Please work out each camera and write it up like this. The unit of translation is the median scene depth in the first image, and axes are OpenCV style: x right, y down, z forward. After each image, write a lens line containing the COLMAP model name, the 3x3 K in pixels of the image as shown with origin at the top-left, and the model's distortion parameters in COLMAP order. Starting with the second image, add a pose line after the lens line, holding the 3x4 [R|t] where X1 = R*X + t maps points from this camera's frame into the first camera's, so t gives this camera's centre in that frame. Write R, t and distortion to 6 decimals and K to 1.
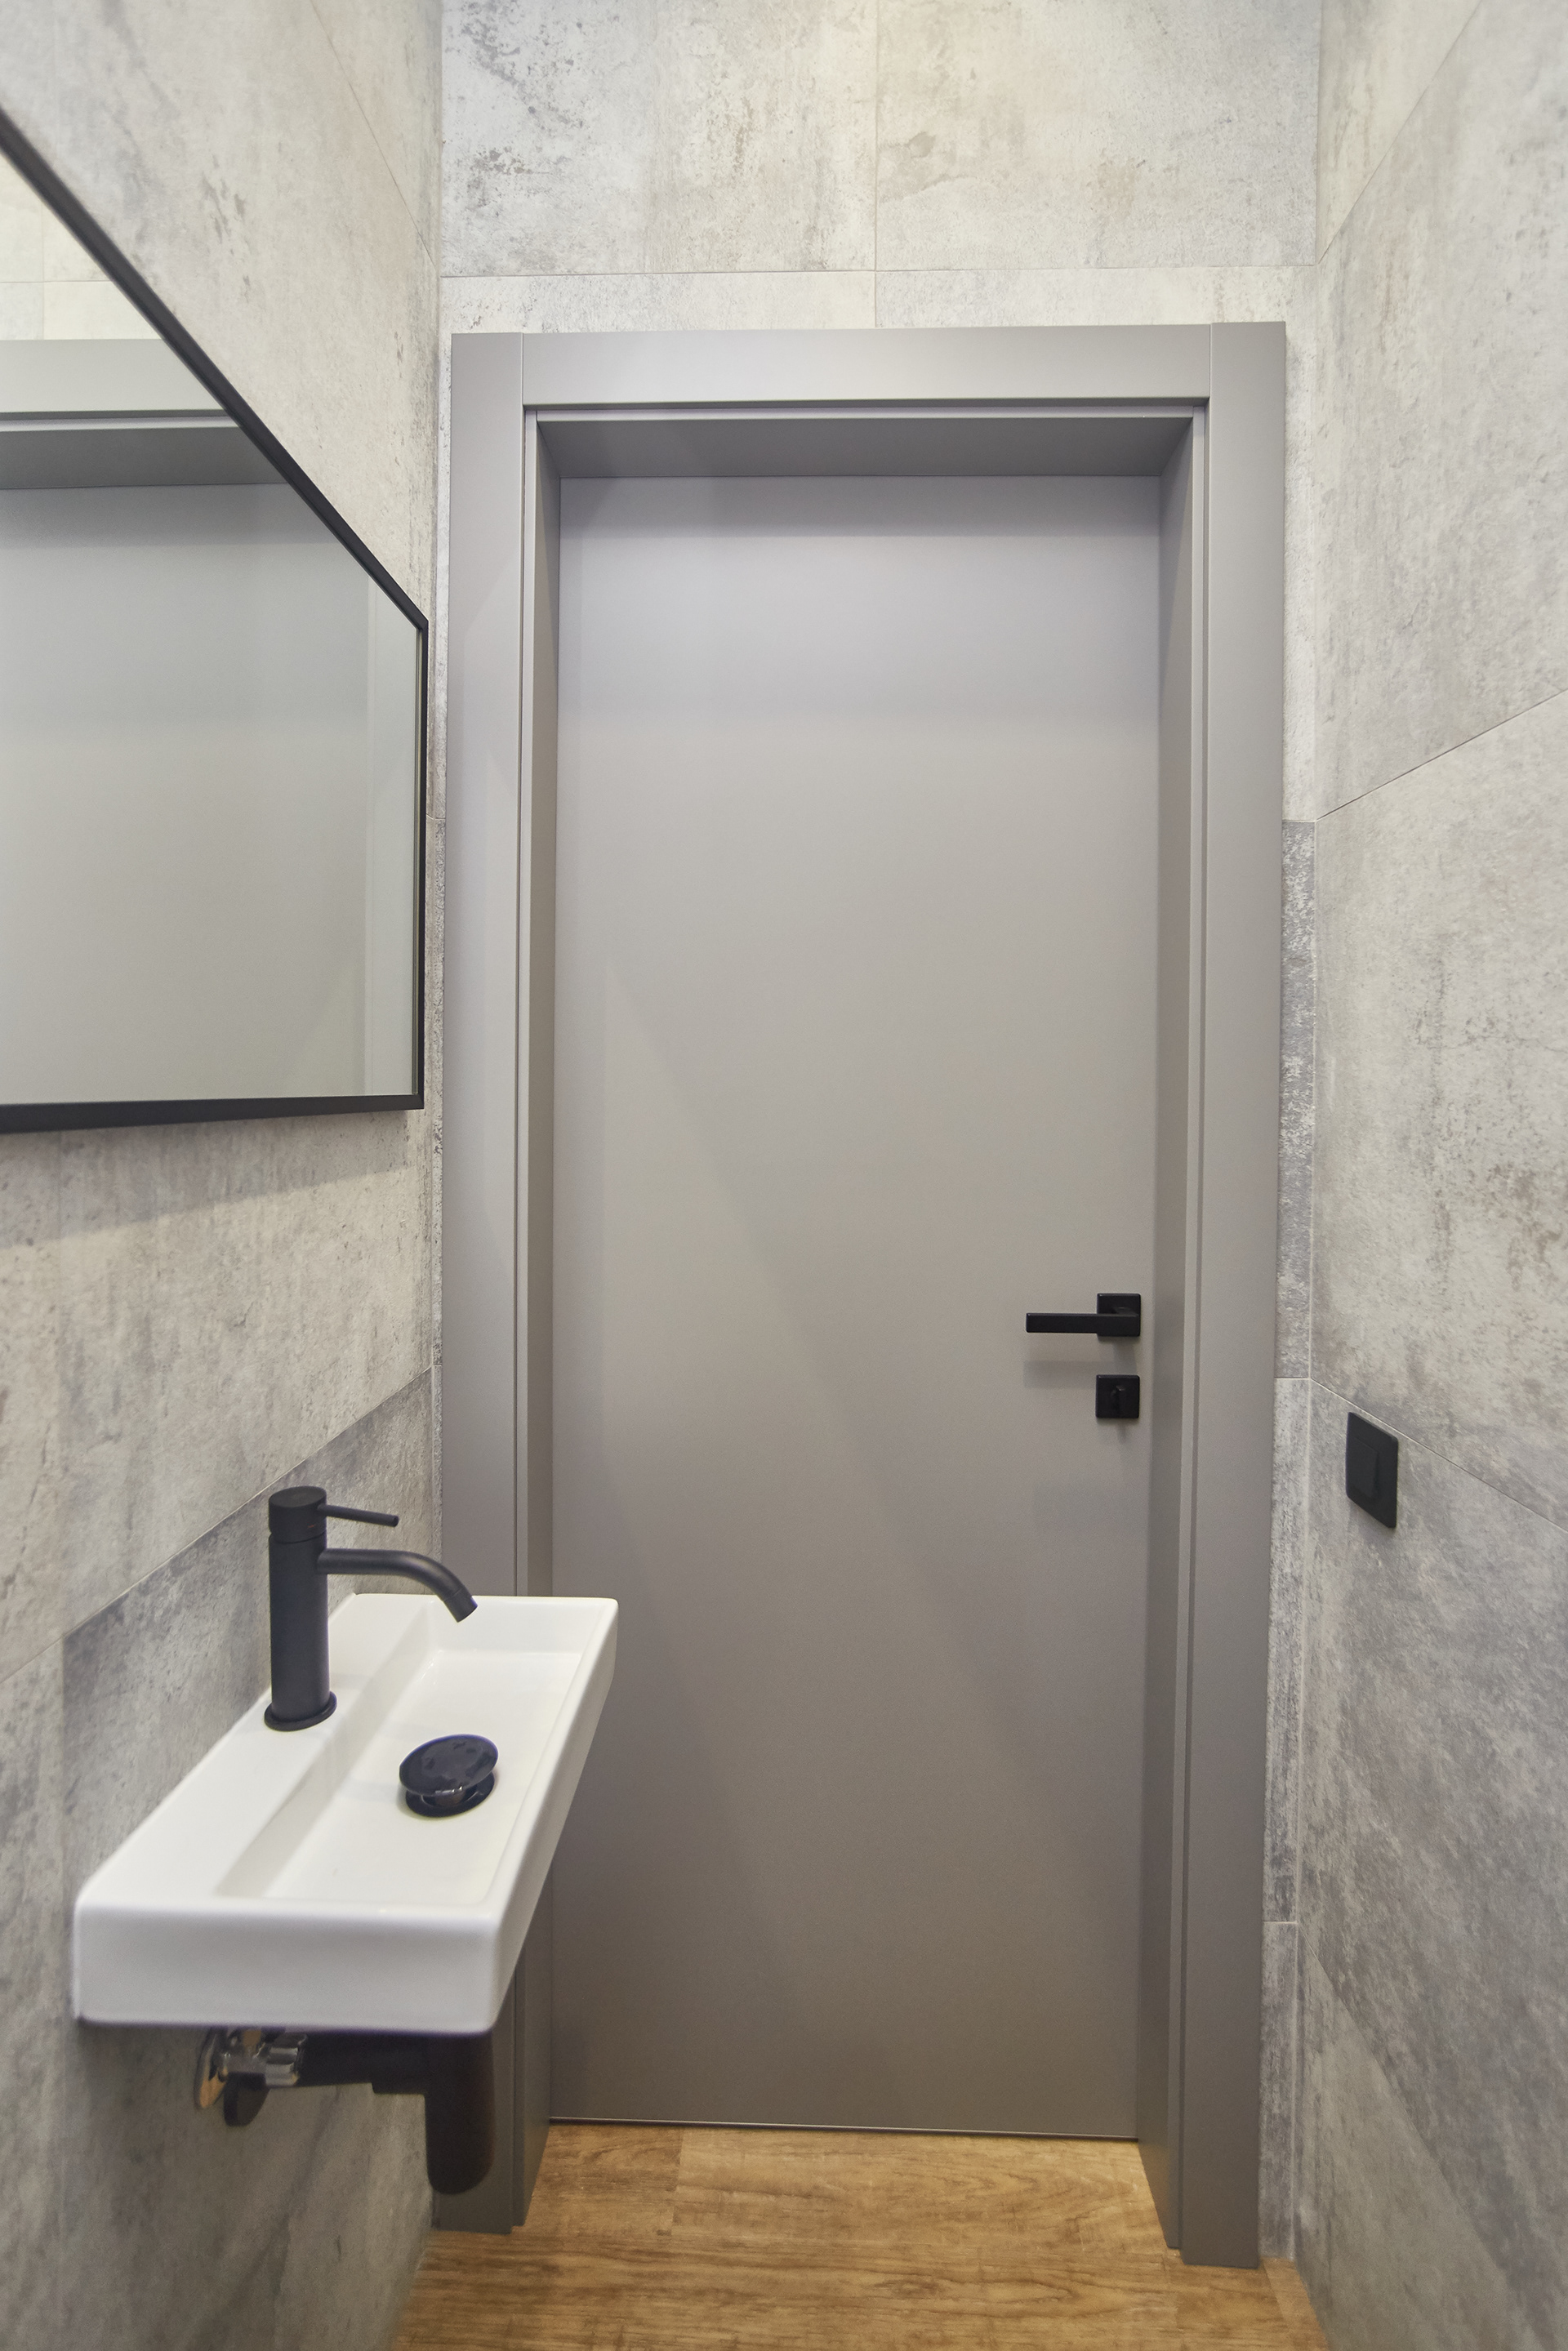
lens RADIAL K [[1032.2, 0, 789.0], [0, 1032.2, 1178.5], [0, 0, 1]] dist [-0.057043, 0.029367]
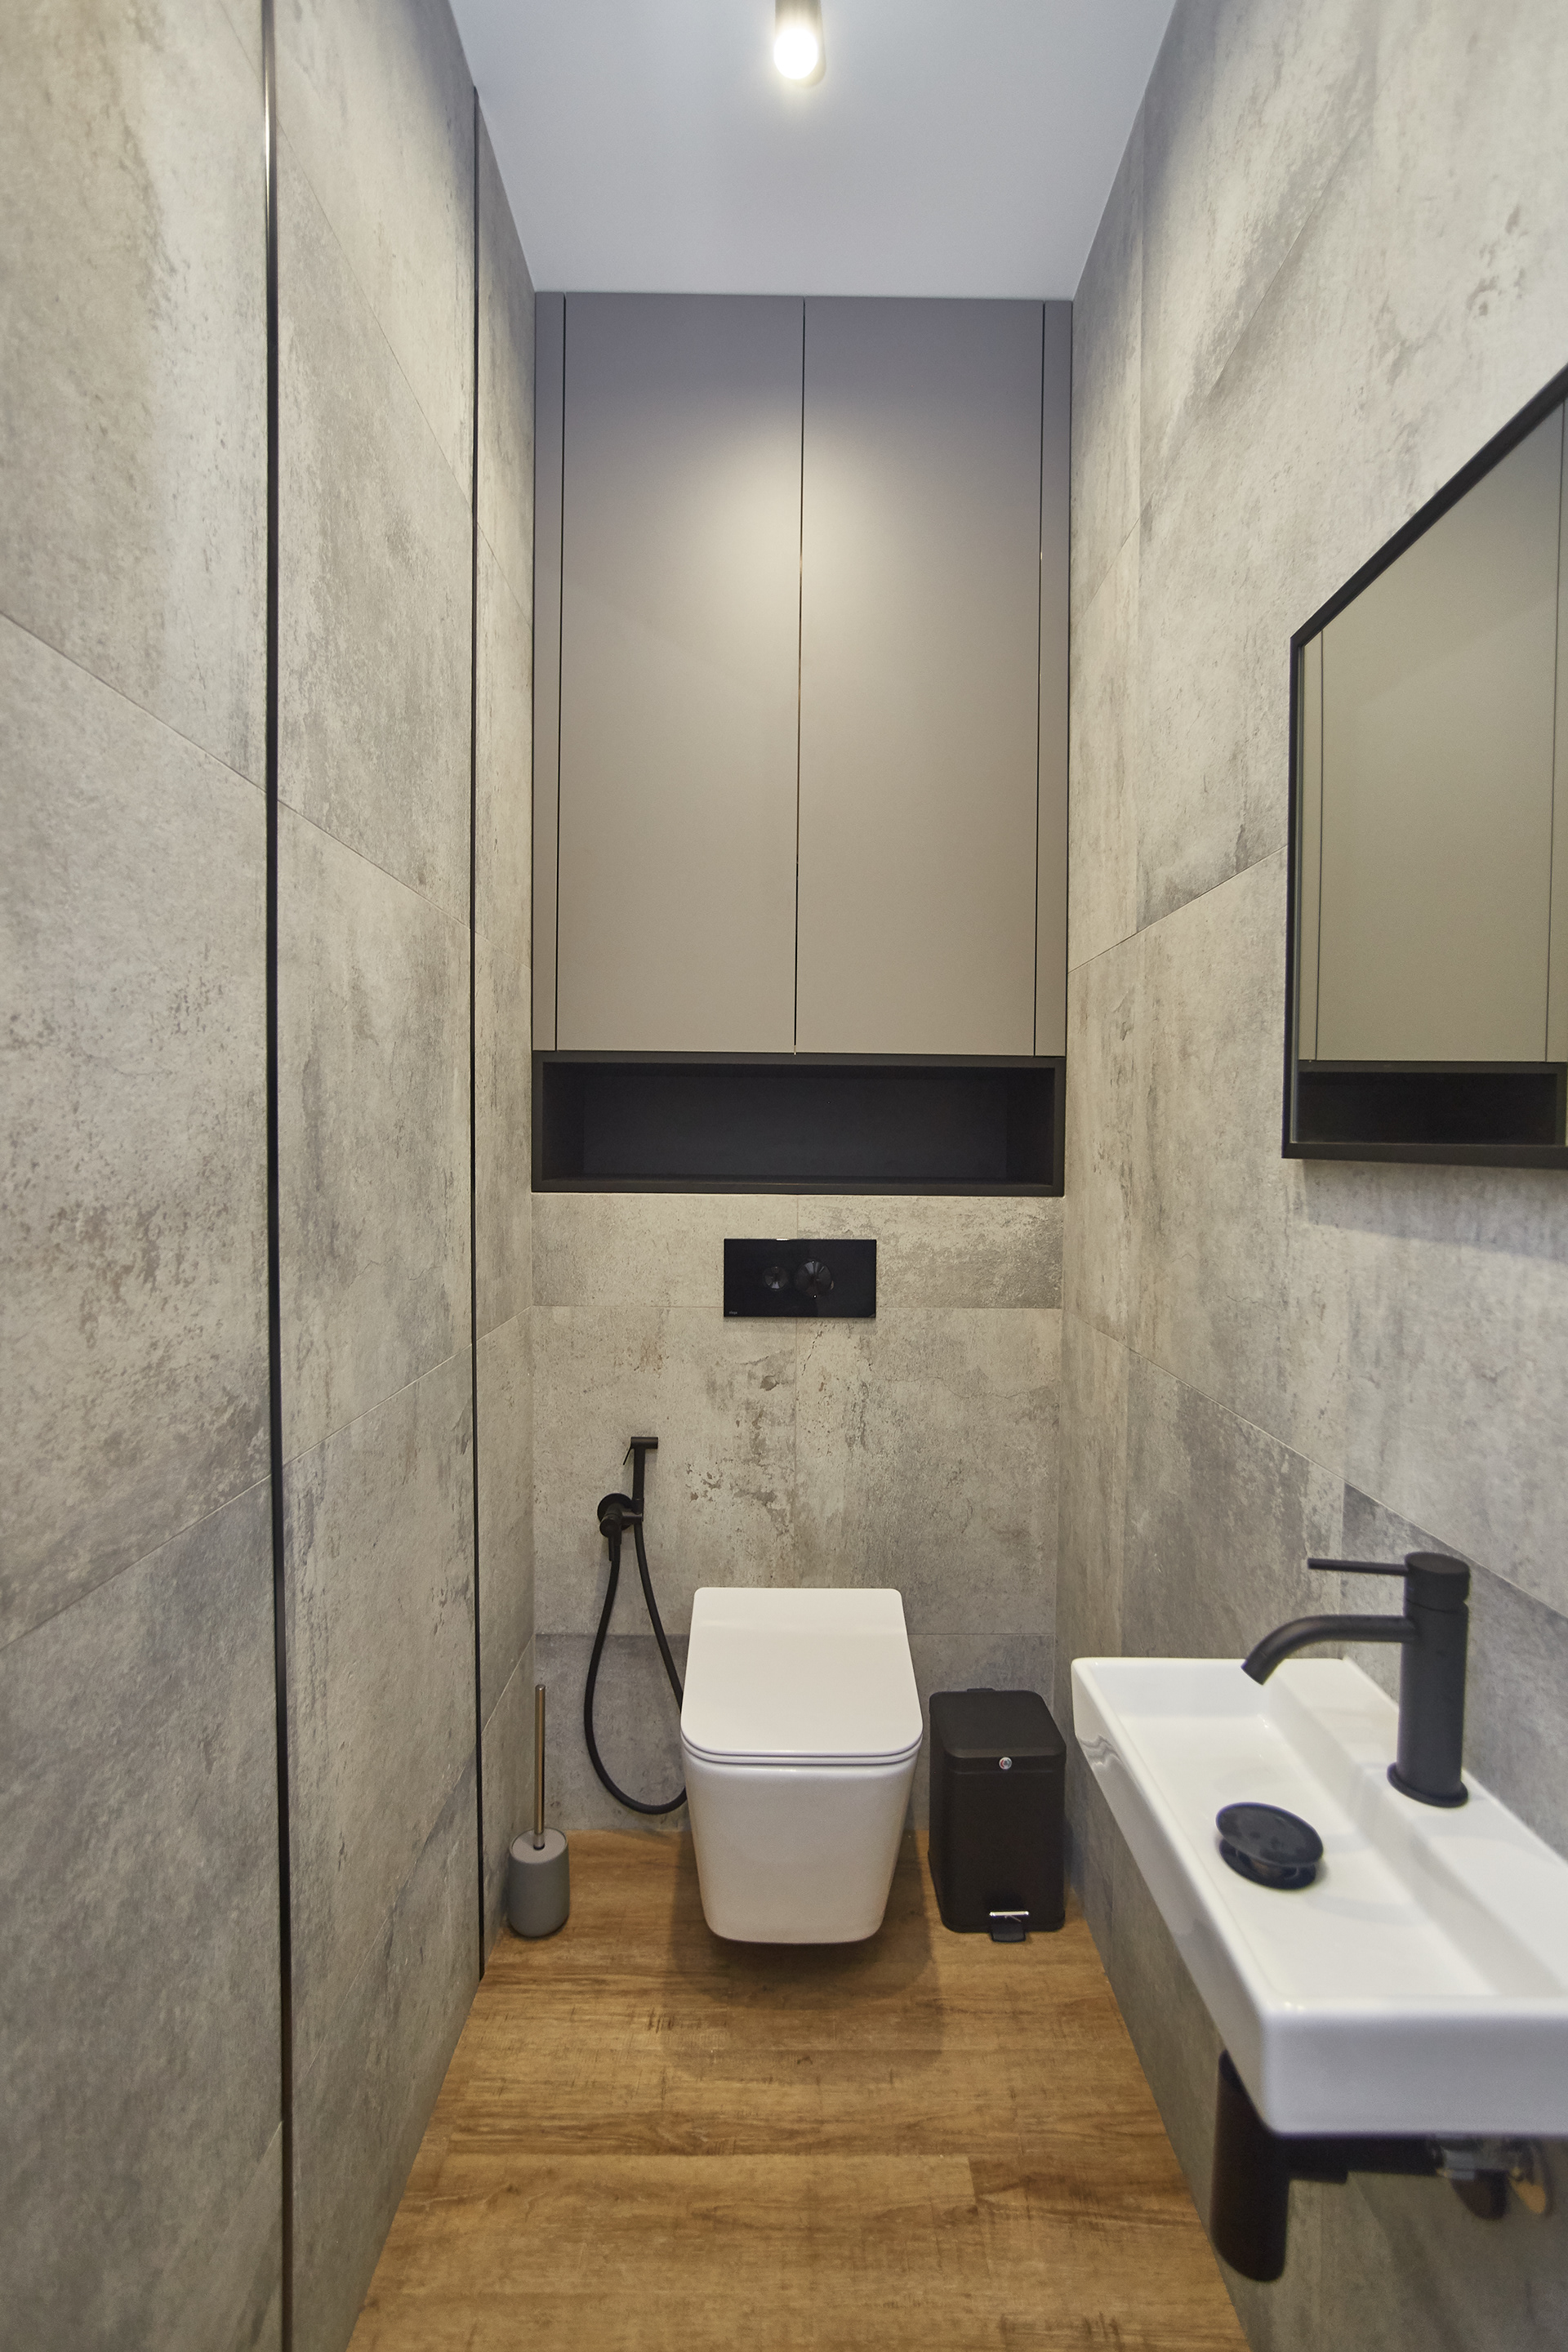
lens RADIAL K [[1032.6, 0, 789.0], [0, 1032.6, 1179.0], [0, 0, 1]] dist [-0.057043, 0.029367]
pose [[-0.999372, -0.013283, -0.032854, 0.162339], [-0.017399, 0.991574, 0.128368, -0.156746], [0.030872, 0.128859, -0.991182, 1.904823]]
